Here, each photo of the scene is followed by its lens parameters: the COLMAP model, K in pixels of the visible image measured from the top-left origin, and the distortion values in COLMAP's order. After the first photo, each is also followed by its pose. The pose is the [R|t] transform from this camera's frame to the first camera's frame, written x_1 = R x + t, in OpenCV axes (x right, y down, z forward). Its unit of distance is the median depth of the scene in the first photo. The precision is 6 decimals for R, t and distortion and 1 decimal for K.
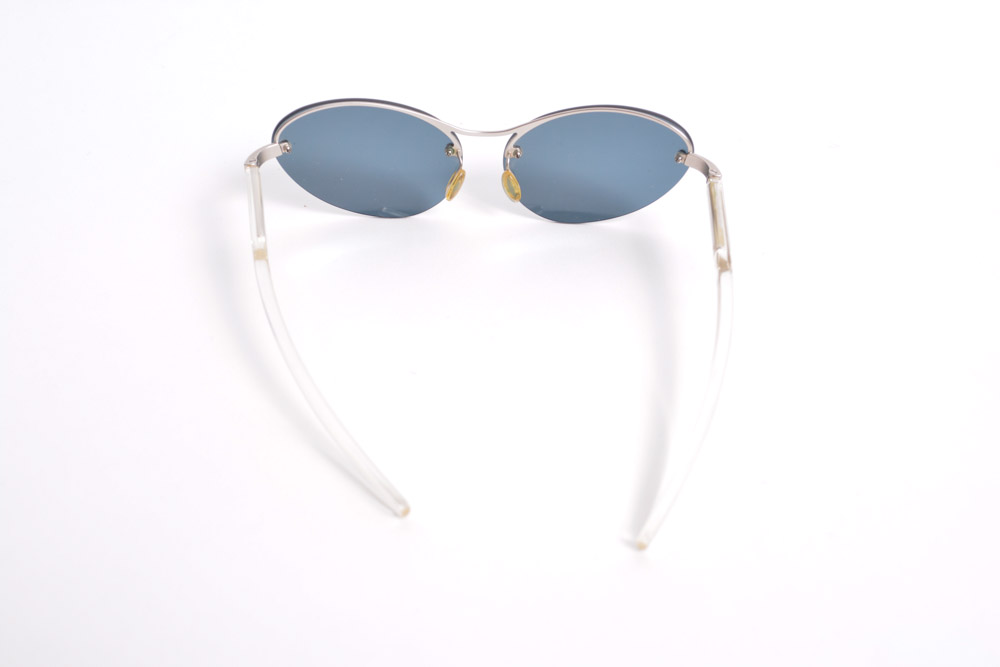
lens RADIAL K [[853.6, 0, 500.0], [0, 853.6, 331.2], [0, 0, 1]] dist [-0.077812, -0.000837]
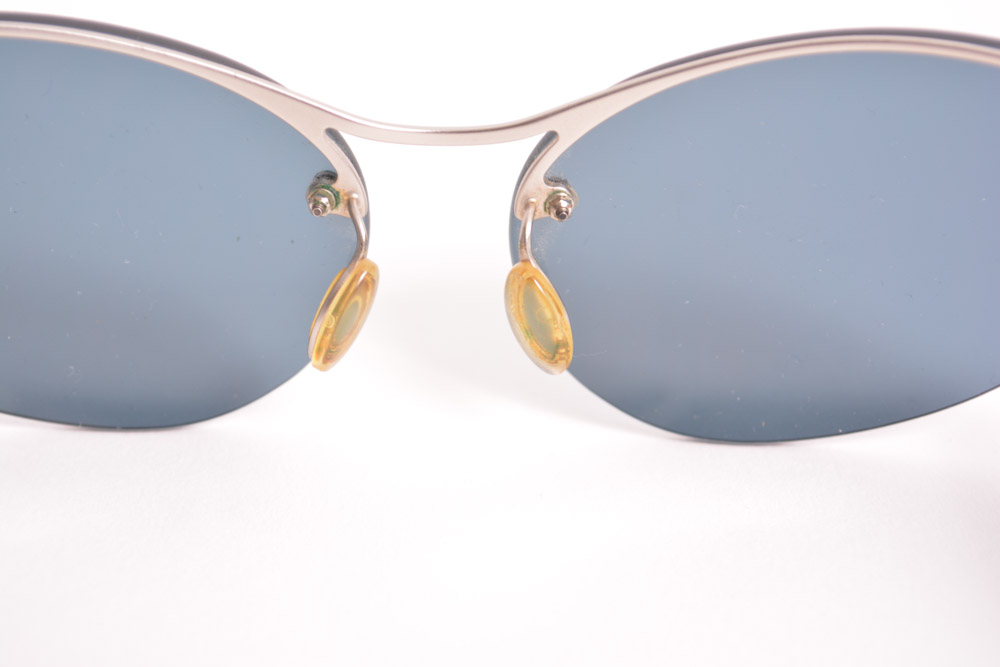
lens RADIAL K [[1581.5, 0, 499.4], [0, 1581.5, 333.5], [0, 0, 1]] dist [0.007969, 0.000000]
pose [[0.999759, -0.010315, 0.019395, -0.010594], [0.013724, 0.982684, -0.184779, -0.067402], [-0.017153, 0.185000, 0.982589, 0.482750]]
